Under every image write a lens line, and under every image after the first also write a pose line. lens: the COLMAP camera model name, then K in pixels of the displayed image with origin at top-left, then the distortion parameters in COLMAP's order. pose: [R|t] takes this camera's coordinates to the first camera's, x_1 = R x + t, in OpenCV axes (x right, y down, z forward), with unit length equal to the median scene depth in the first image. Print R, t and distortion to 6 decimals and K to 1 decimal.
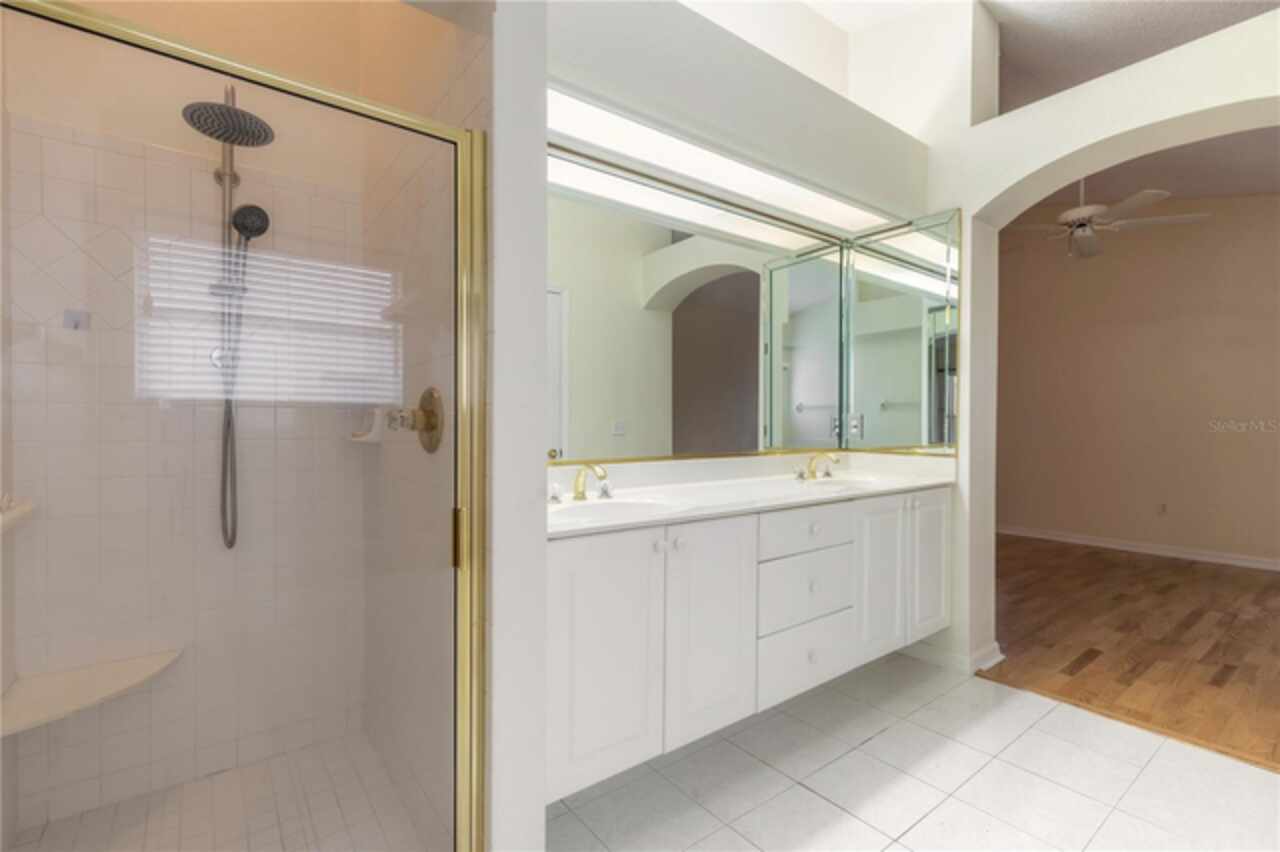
lens RADIAL K [[576.5, 0, 640.3], [0, 576.5, 423.8], [0, 0, 1]] dist [0.003382, -0.000291]
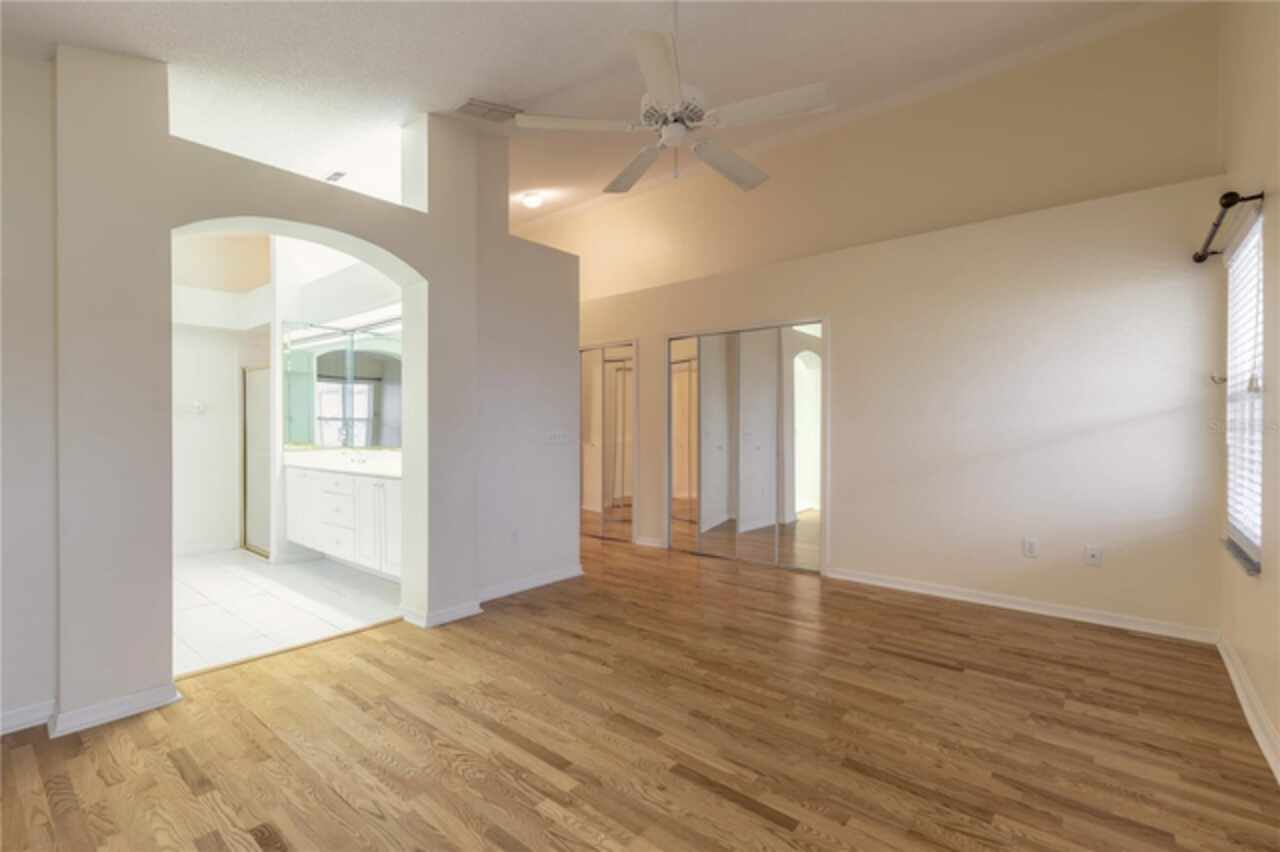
lens RADIAL K [[576.5, 0, 637.2], [0, 576.5, 426.4], [0, 0, 1]] dist [0.003382, -0.000291]
pose [[0.218274, -0.006416, -0.975867, 1.911642], [-0.003799, 0.999965, -0.007424, -0.015621], [0.975880, 0.005328, 0.218242, 1.160987]]
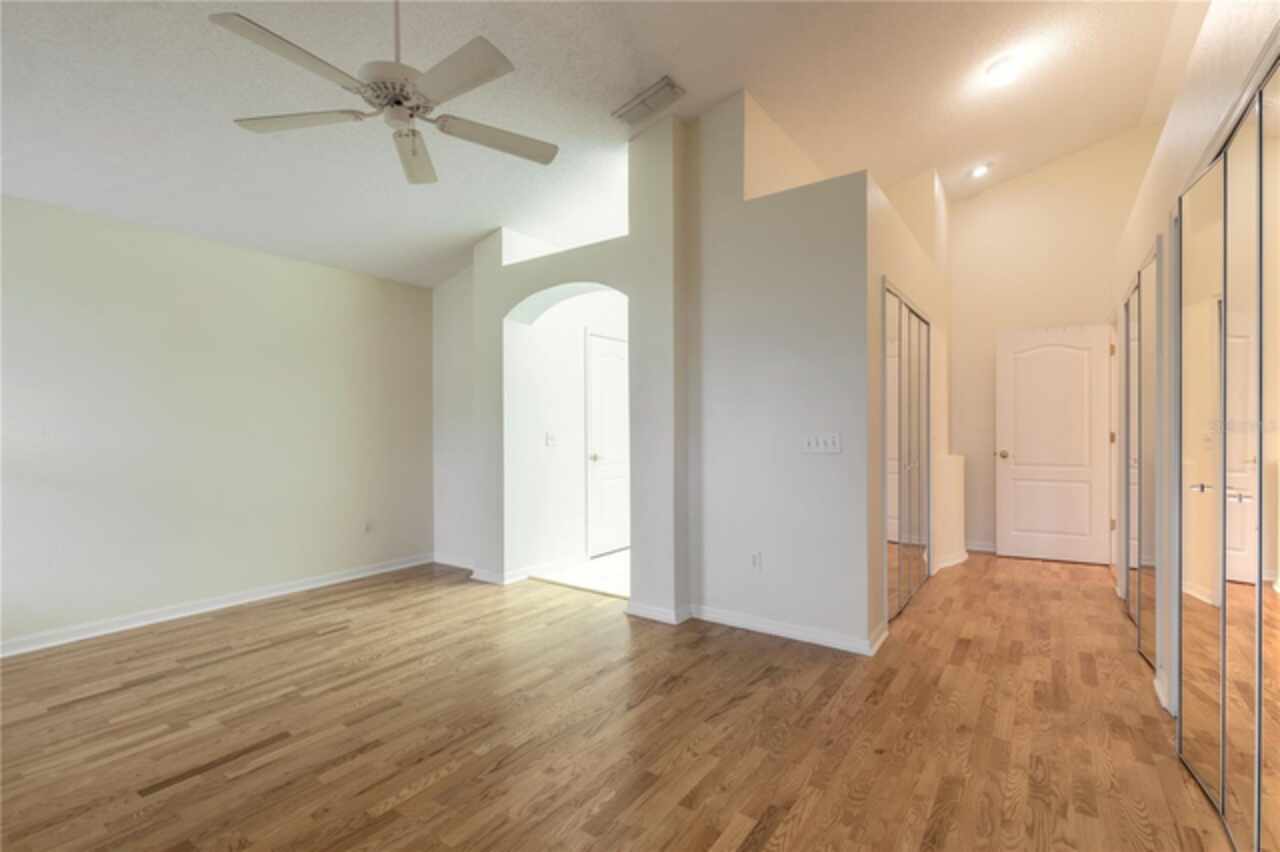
lens RADIAL K [[576.5, 0, 640.5], [0, 576.5, 429.6], [0, 0, 1]] dist [0.003382, -0.000291]
pose [[-0.956600, -0.000975, -0.291404, 0.982381], [-0.002505, 0.999985, 0.004875, -0.029326], [0.291395, 0.005393, -0.956588, 2.280730]]
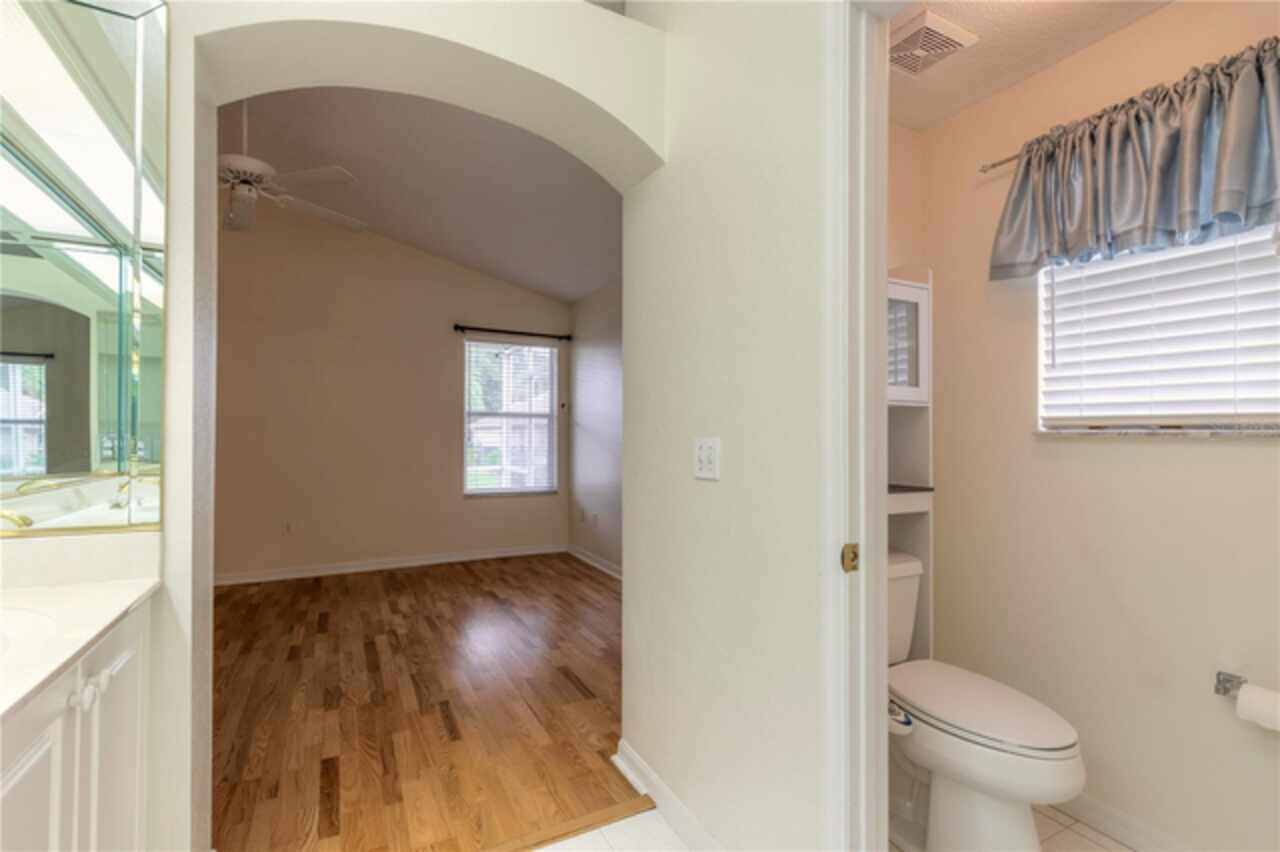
lens RADIAL K [[576.5, 0, 638.4], [0, 576.5, 428.8], [0, 0, 1]] dist [0.003382, -0.000291]
pose [[0.172912, 0.003438, 0.984931, 0.144475], [-0.000194, 0.999994, -0.003457, -0.020892], [-0.984937, 0.000407, 0.172911, 0.505489]]
